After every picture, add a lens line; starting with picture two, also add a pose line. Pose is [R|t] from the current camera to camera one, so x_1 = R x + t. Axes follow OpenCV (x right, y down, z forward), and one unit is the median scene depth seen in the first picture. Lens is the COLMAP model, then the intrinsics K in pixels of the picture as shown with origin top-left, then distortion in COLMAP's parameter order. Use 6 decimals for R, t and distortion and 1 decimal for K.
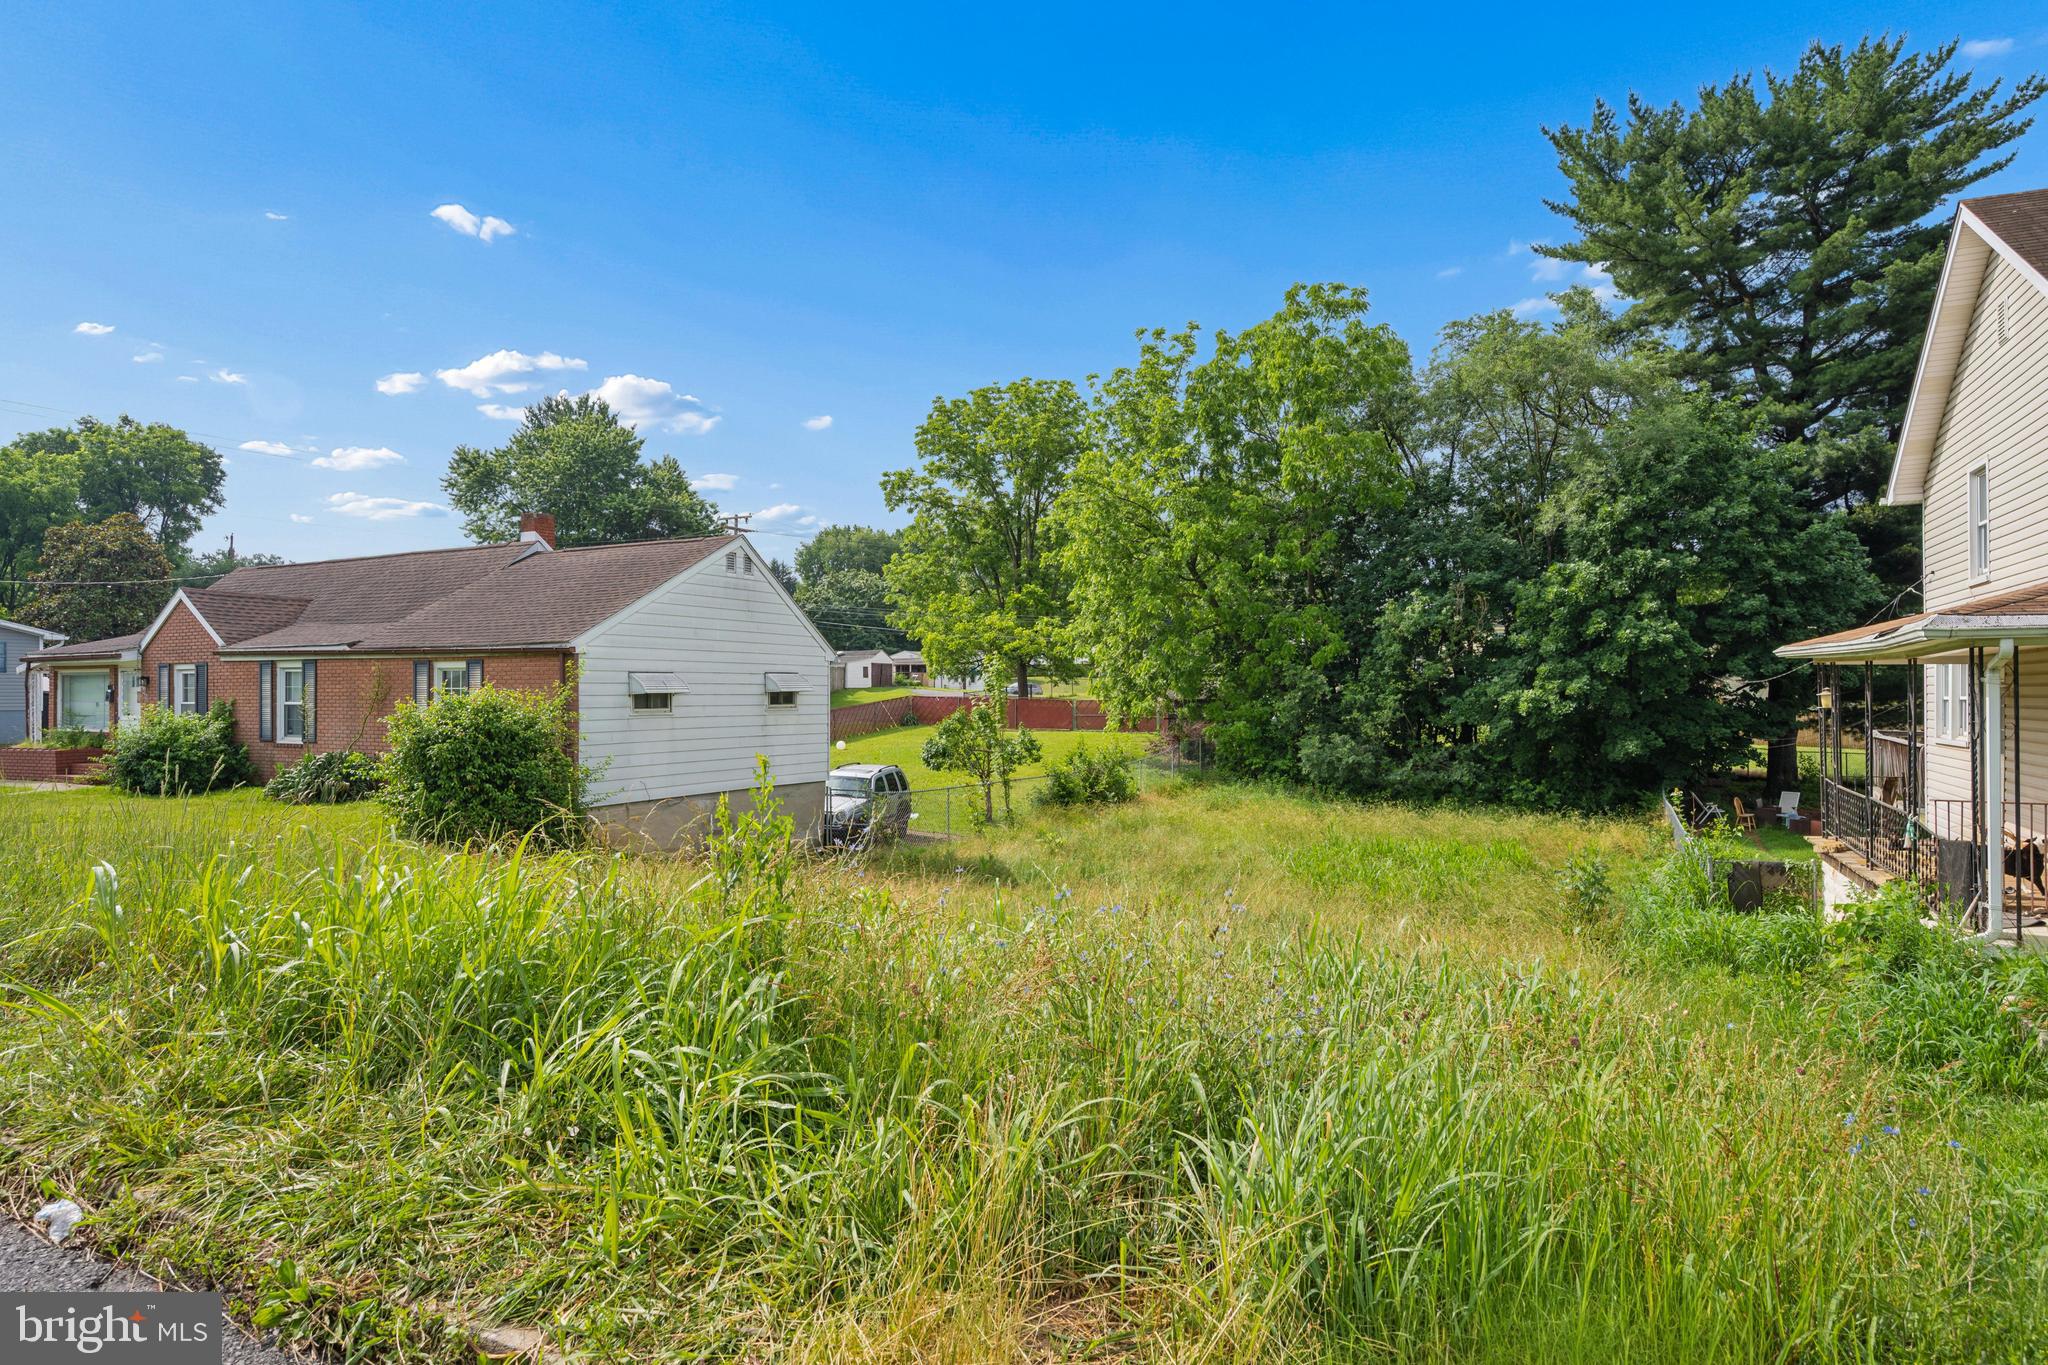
lens RADIAL K [[1182.4, 0, 1024.0], [0, 1182.4, 682.5], [0, 0, 1]] dist [-0.000741, 0.002173]
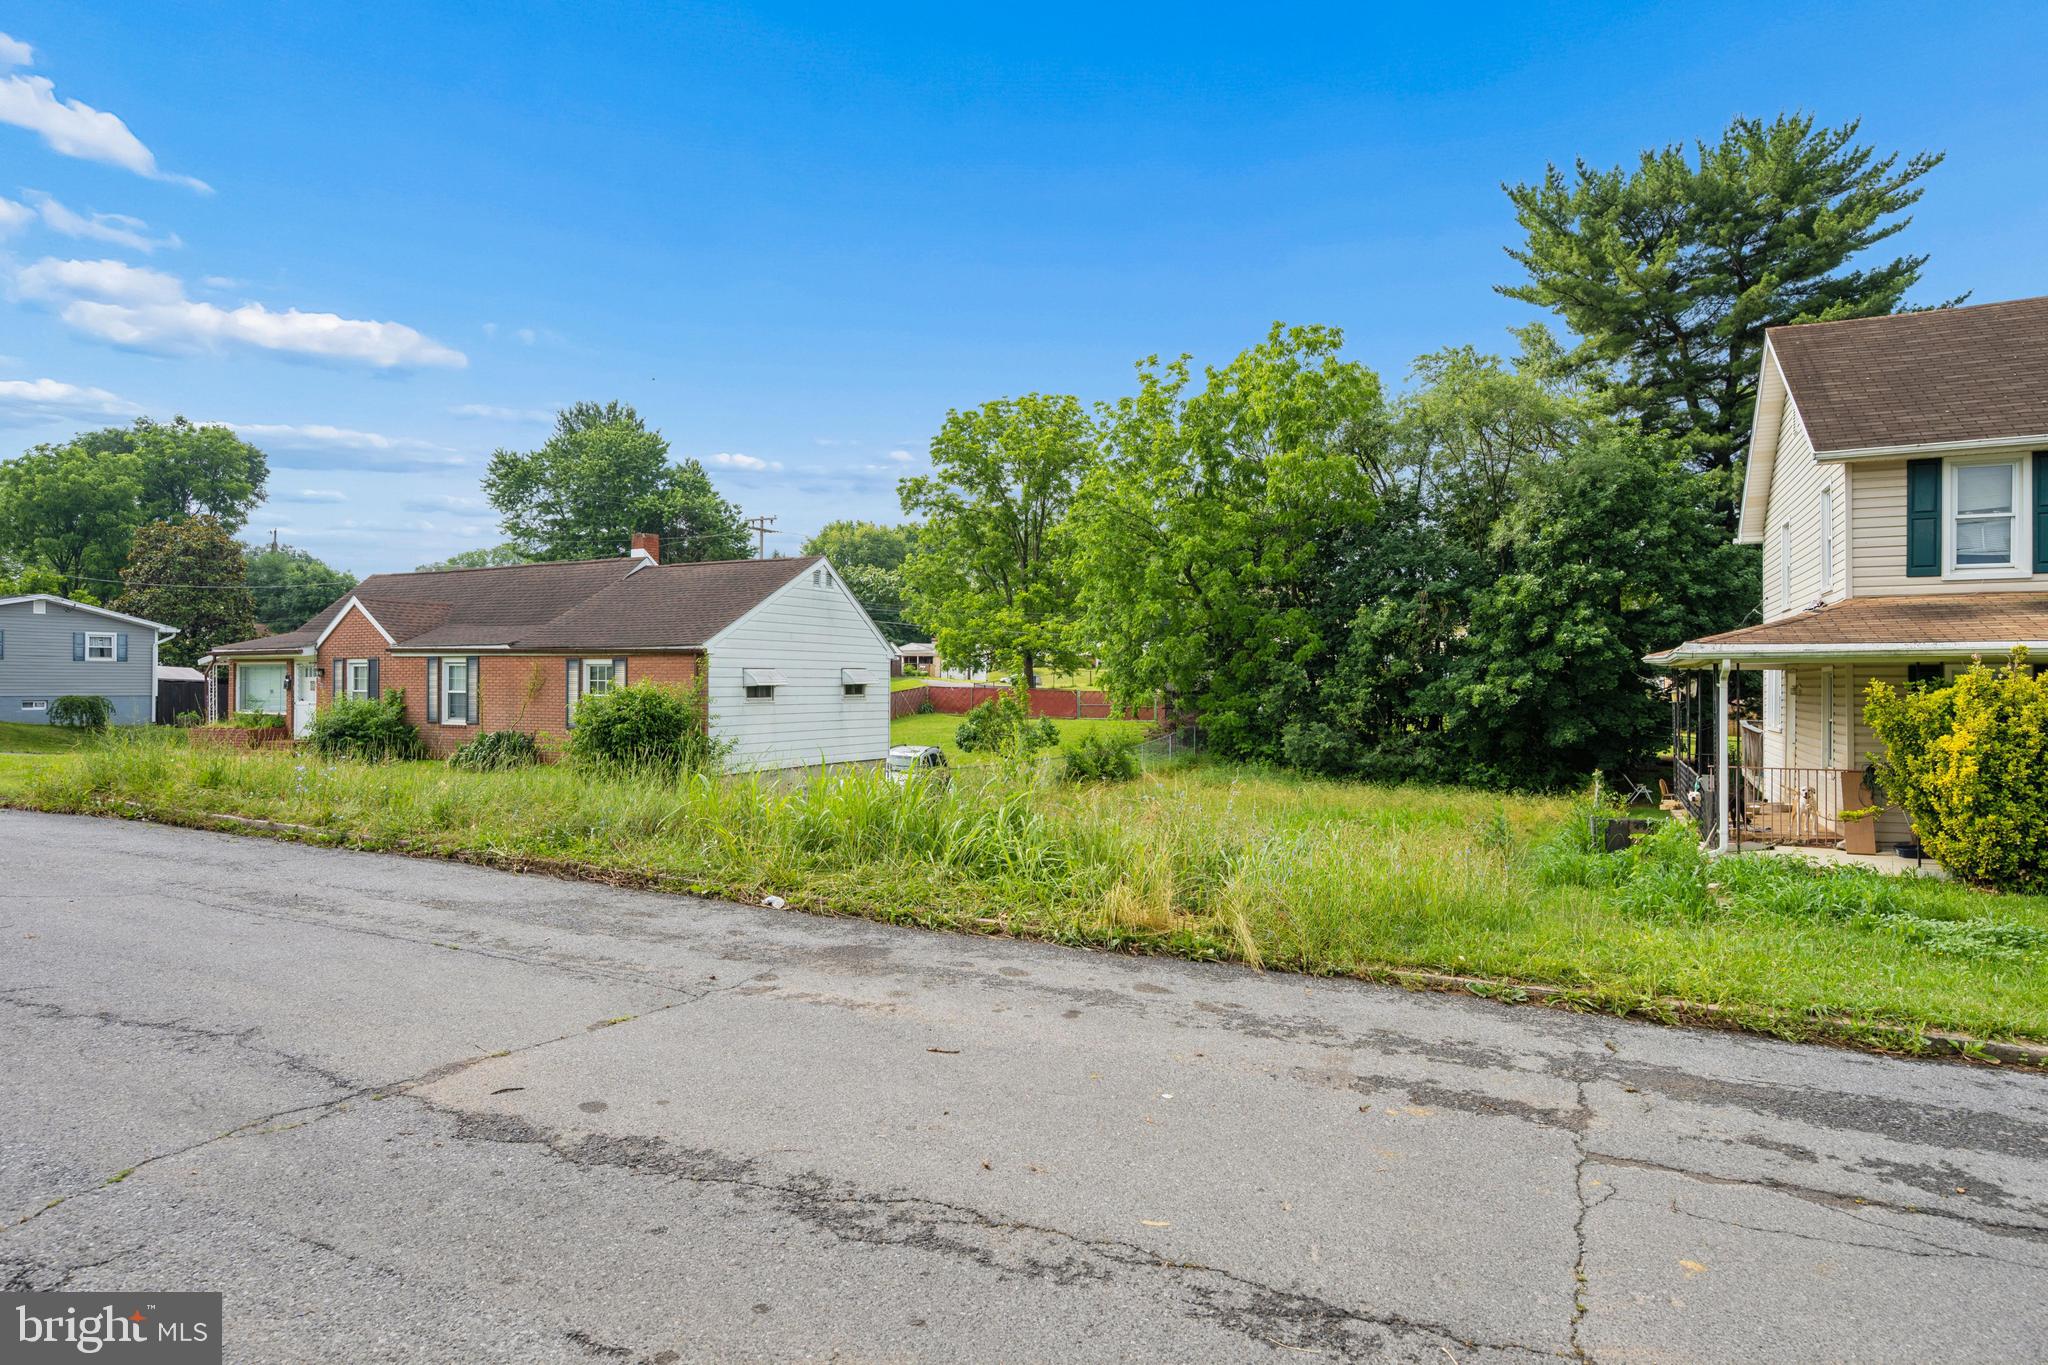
lens RADIAL K [[1161.0, 0, 1022.9], [0, 1161.0, 670.3], [0, 0, 1]] dist [0.001667, -0.000883]
pose [[0.999968, 0.005474, 0.005868, -0.022757], [-0.005464, 0.999984, -0.001749, -0.003104], [-0.005877, 0.001717, 0.999981, -0.111937]]
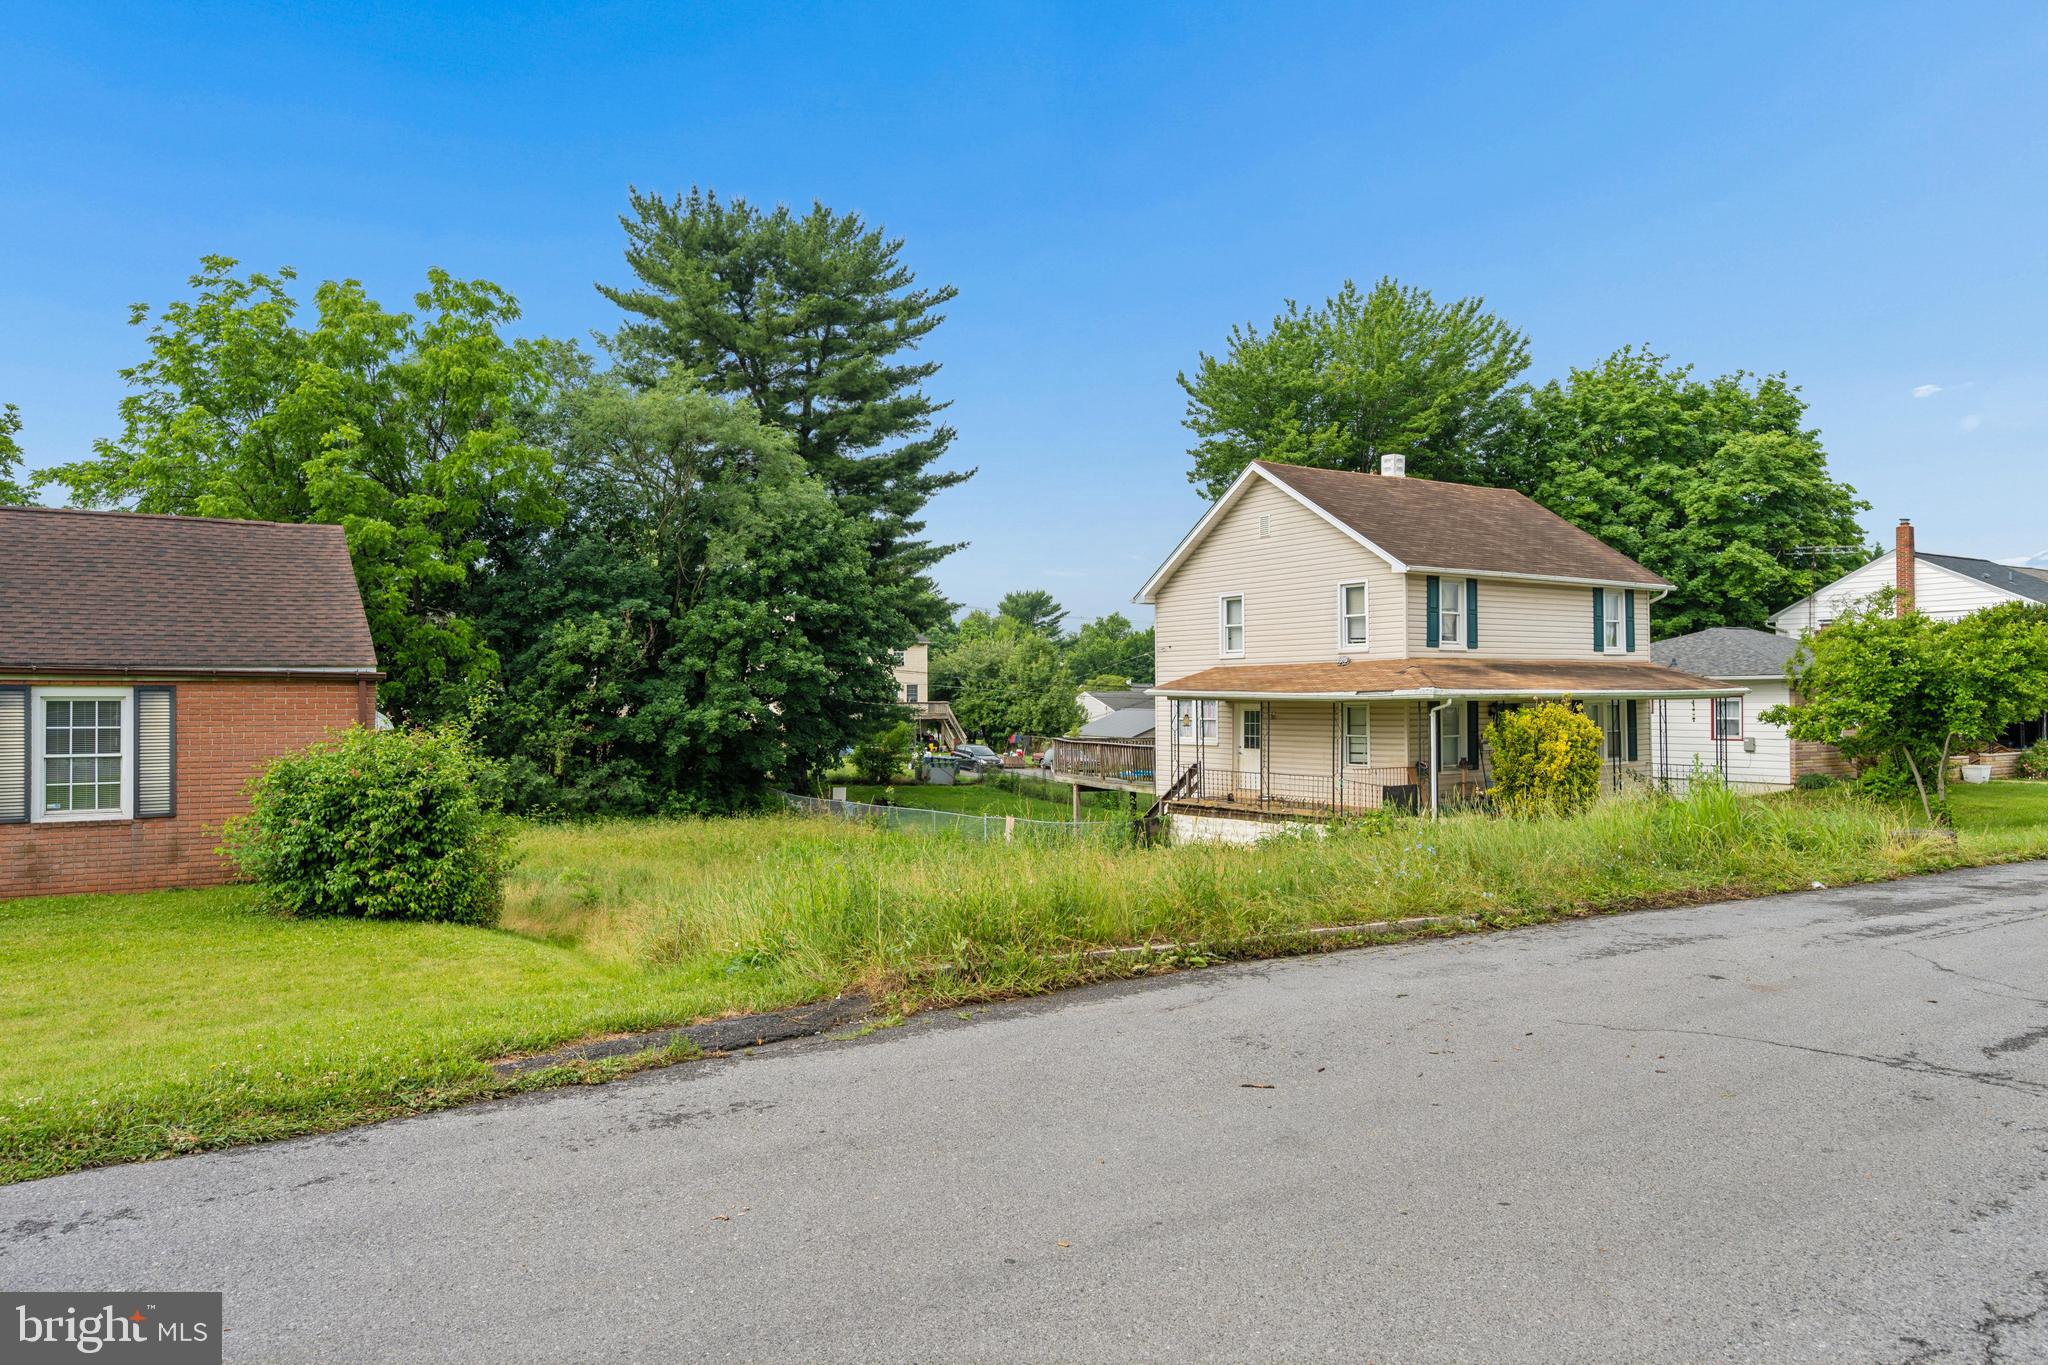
lens RADIAL K [[1292.9, 0, 1024.0], [0, 1292.9, 682.5], [0, 0, 1]] dist [0.000674, -0.000522]
pose [[0.516239, 0.012630, 0.856351, -0.412846], [-0.007661, 0.999919, -0.010129, -0.008514], [-0.856410, -0.001332, 0.516294, 0.092848]]
